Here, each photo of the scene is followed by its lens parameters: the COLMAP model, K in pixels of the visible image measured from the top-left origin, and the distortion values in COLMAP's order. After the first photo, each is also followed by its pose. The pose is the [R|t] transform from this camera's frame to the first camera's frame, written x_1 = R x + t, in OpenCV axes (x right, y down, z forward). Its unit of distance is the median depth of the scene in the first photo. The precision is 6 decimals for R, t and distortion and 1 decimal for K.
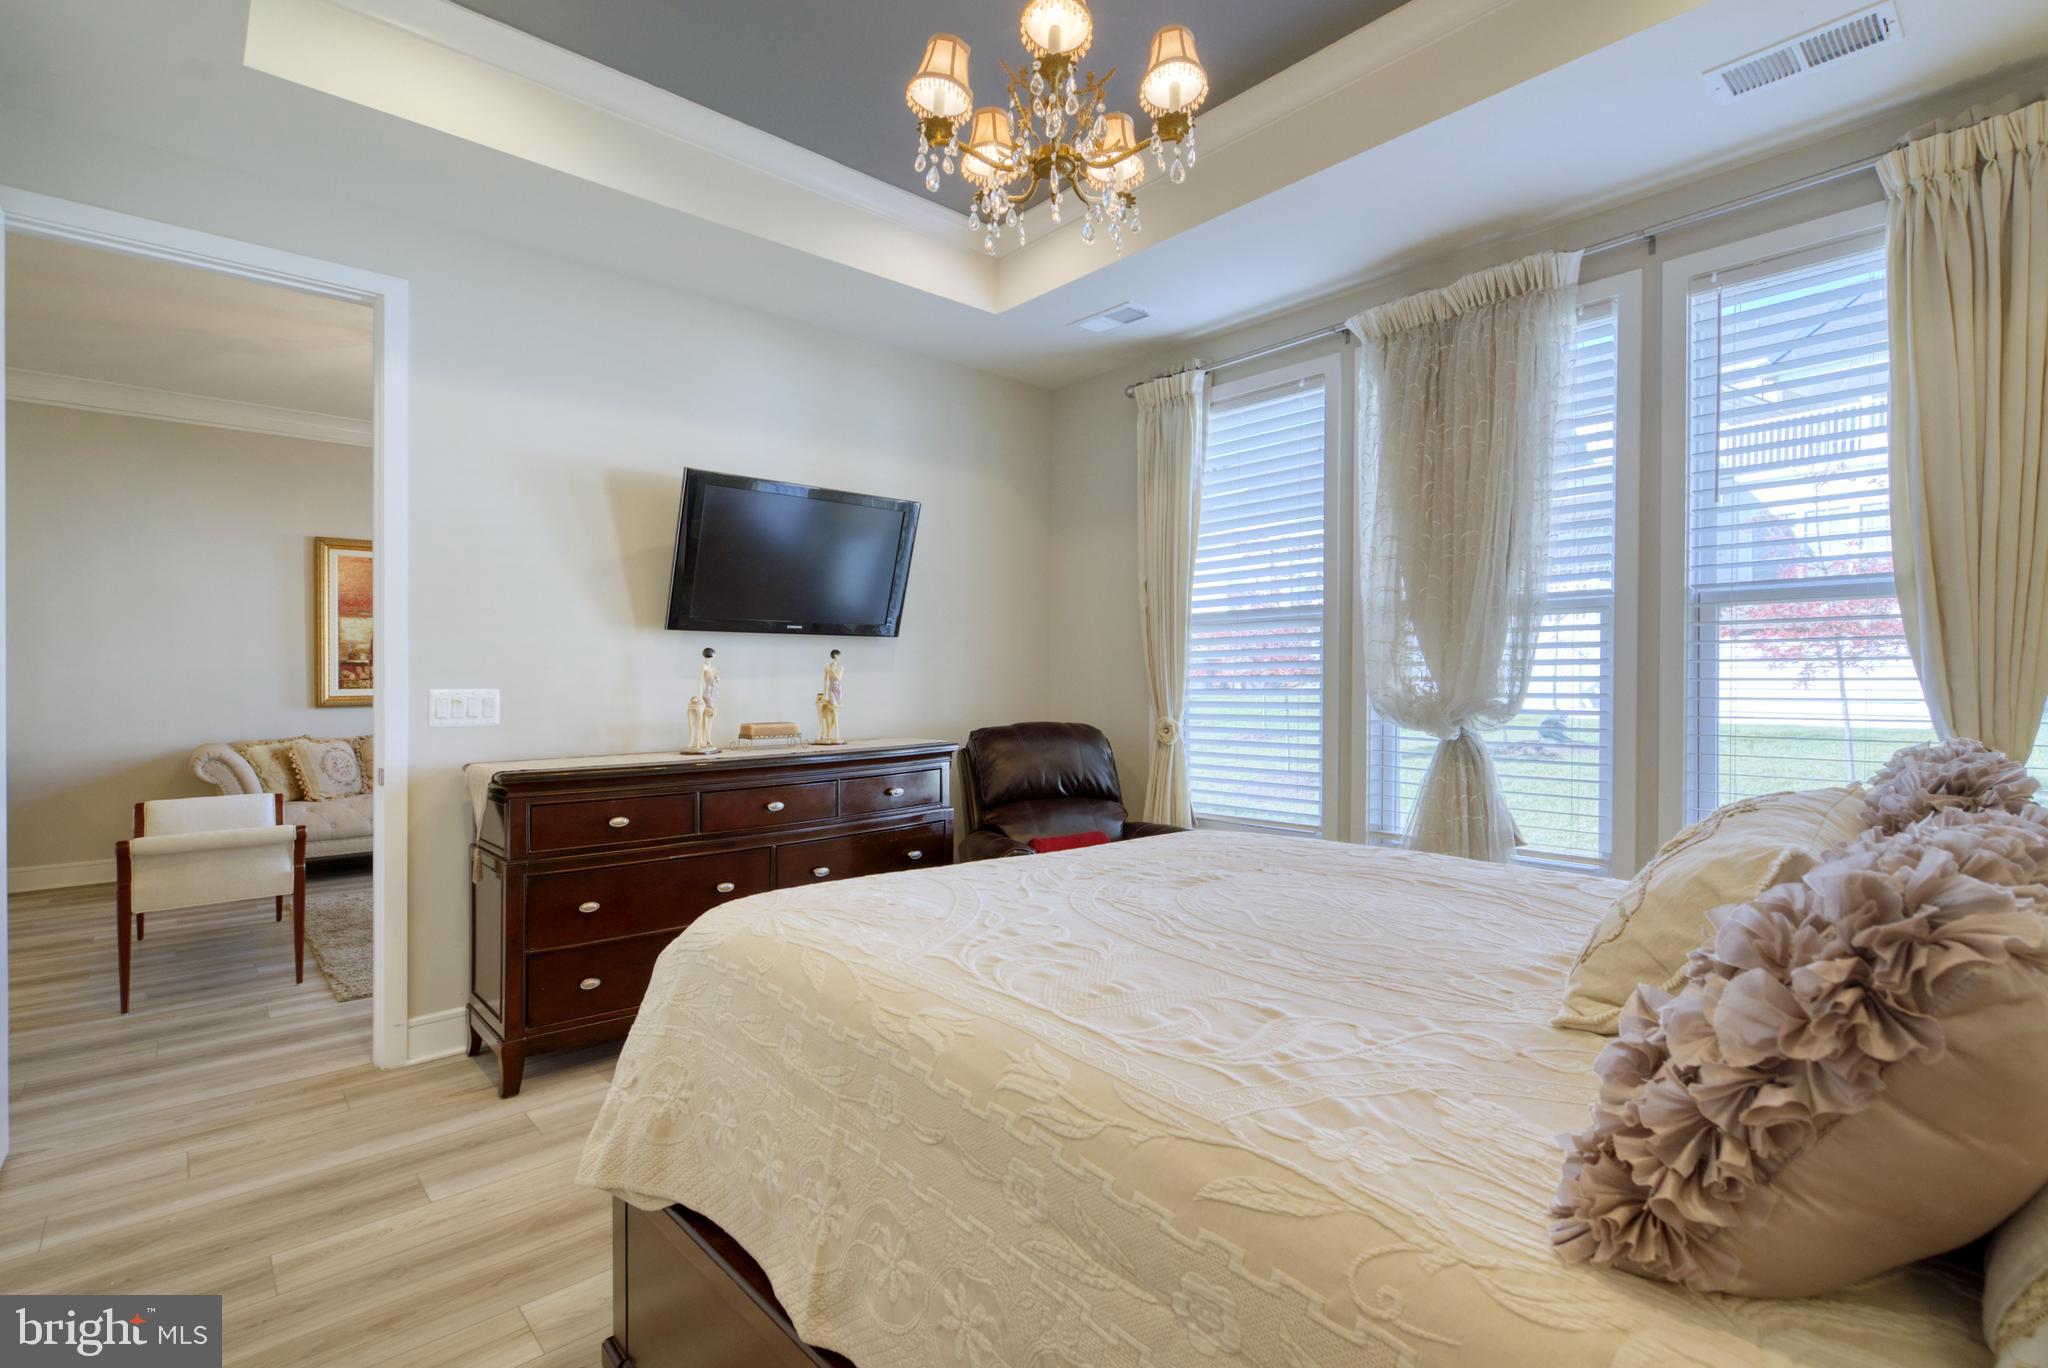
lens RADIAL K [[956.0, 0, 1030.4], [0, 956.0, 708.3], [0, 0, 1]] dist [-0.015219, 0.016965]
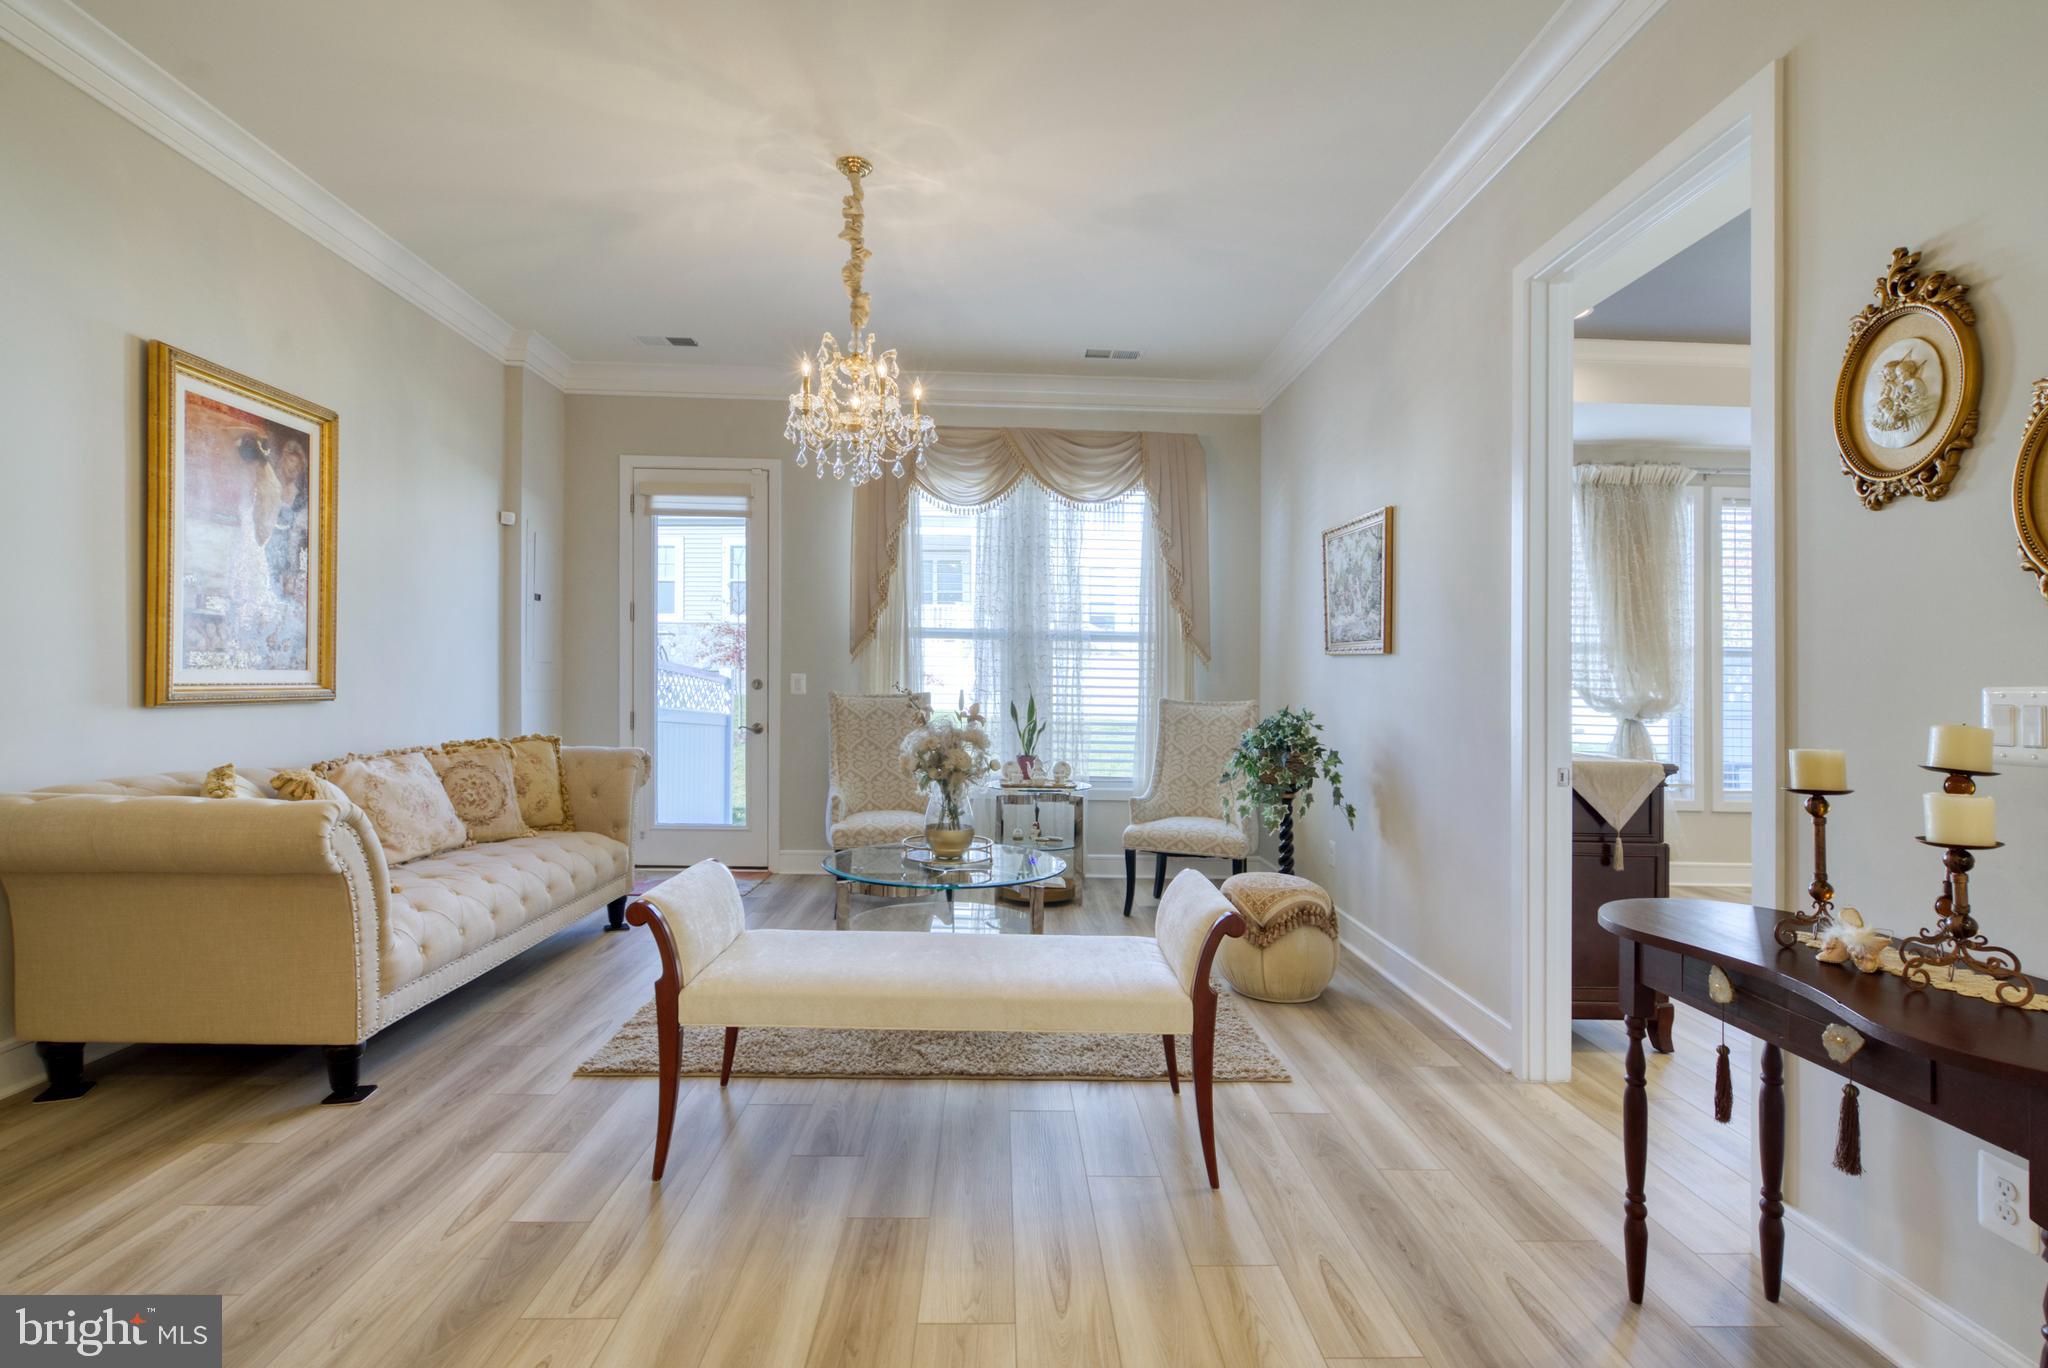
lens RADIAL K [[964.6, 0, 1031.8], [0, 964.6, 671.7], [0, 0, 1]] dist [-0.000067, 0.000070]
pose [[0.643274, 0.030264, 0.765038, -1.568990], [-0.001415, 0.999264, -0.038340, 0.001750], [-0.765635, 0.023581, 0.642843, 0.694296]]
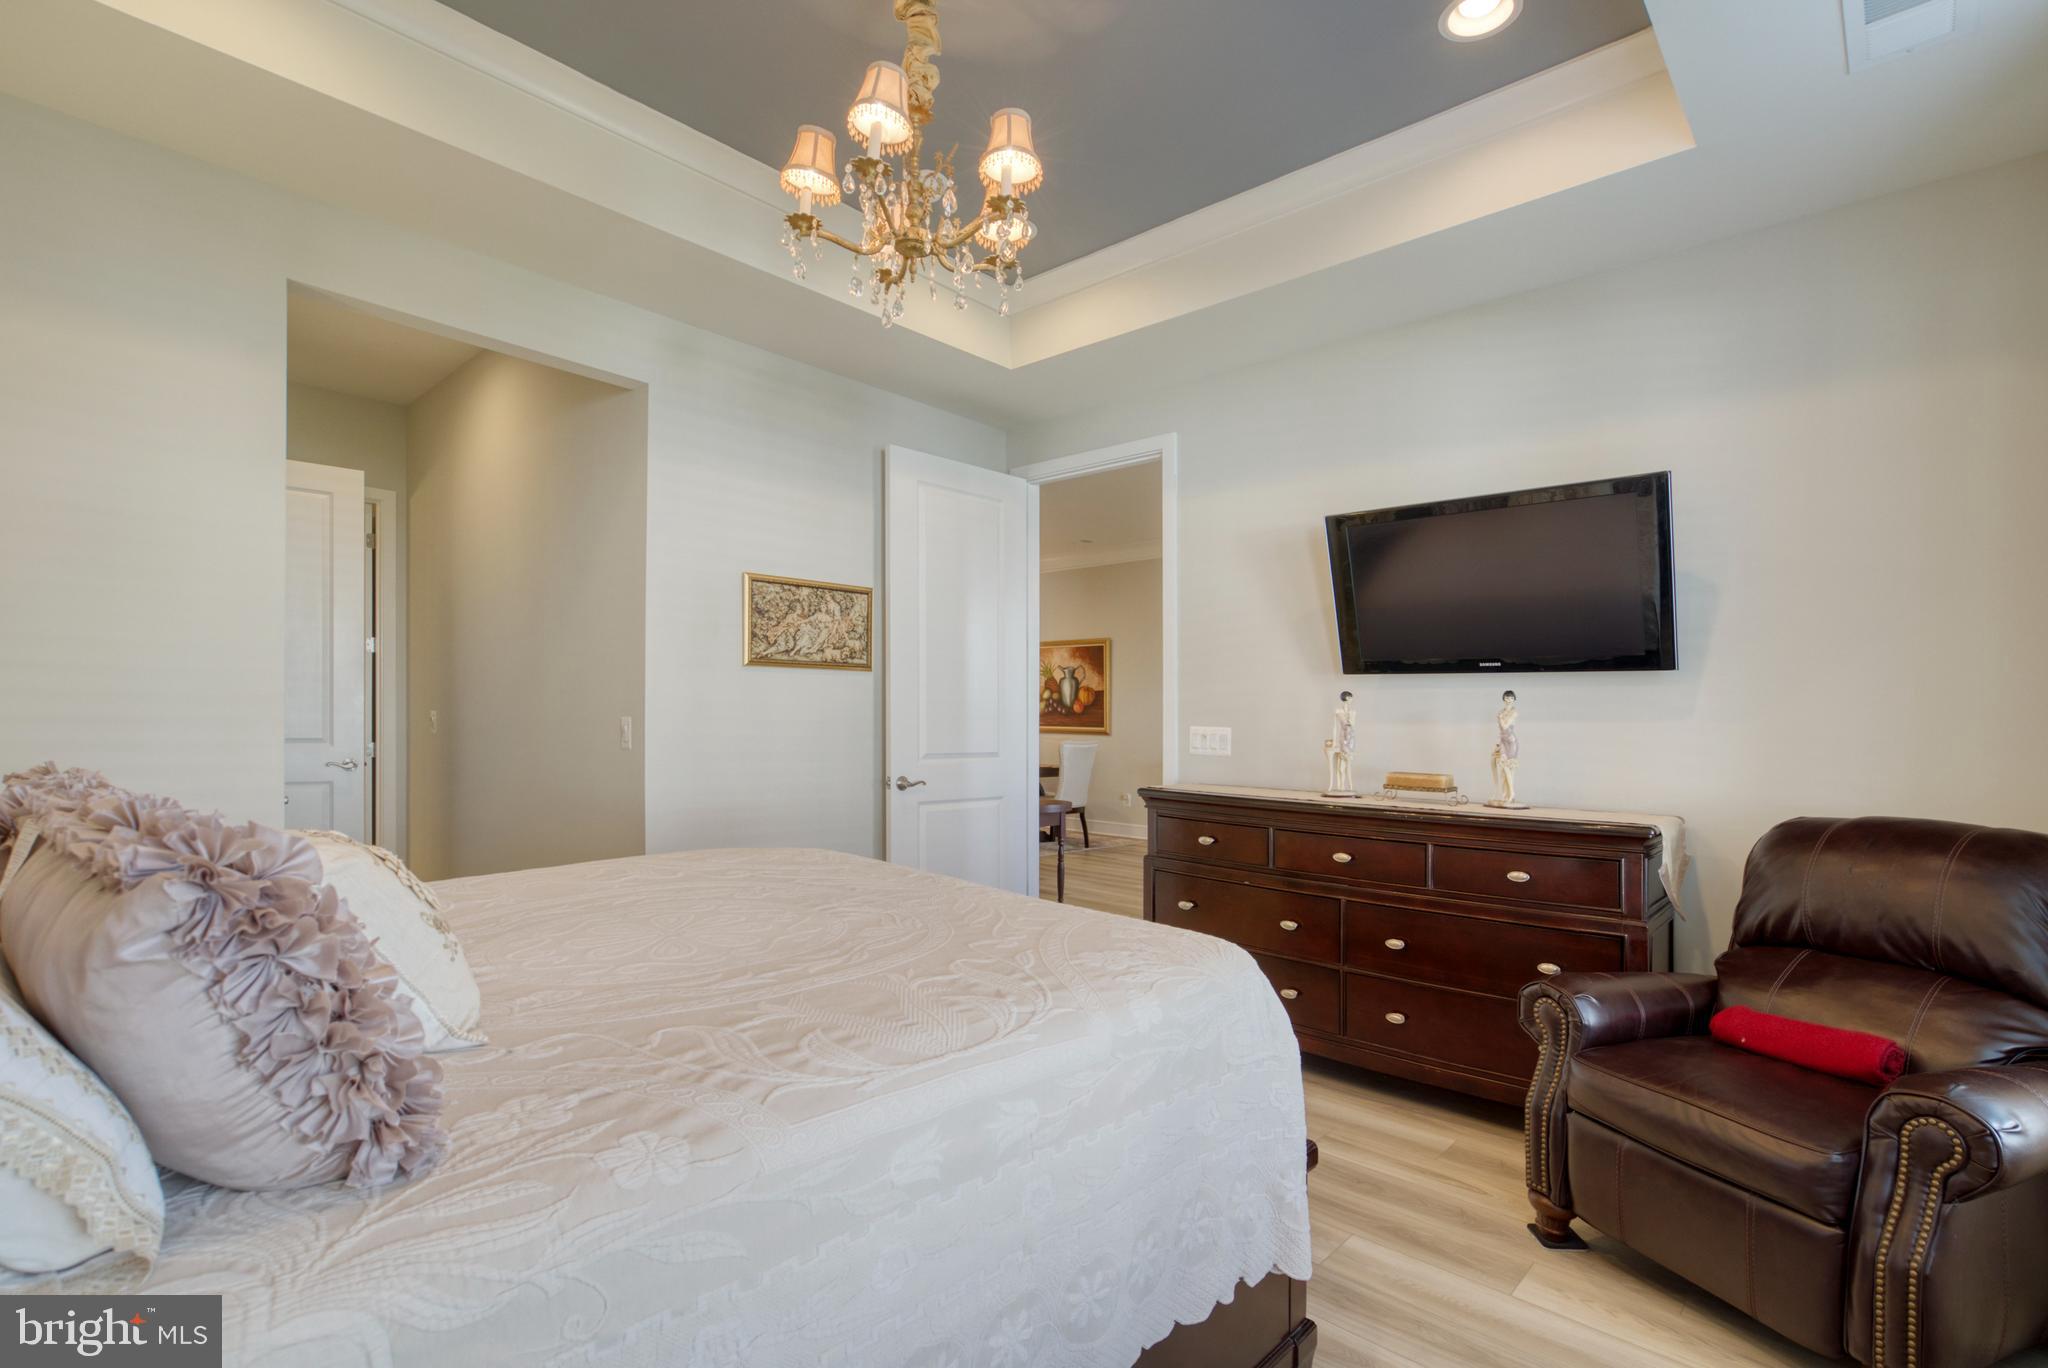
lens RADIAL K [[958.4, 0, 1005.5], [0, 958.4, 772.6], [0, 0, 1]] dist [-0.002554, -0.000200]
pose [[0.062831, 0.065968, -0.995842, 0.638641], [-0.055987, 0.996475, 0.062477, -0.022295], [0.996453, 0.051828, 0.066303, 0.594209]]
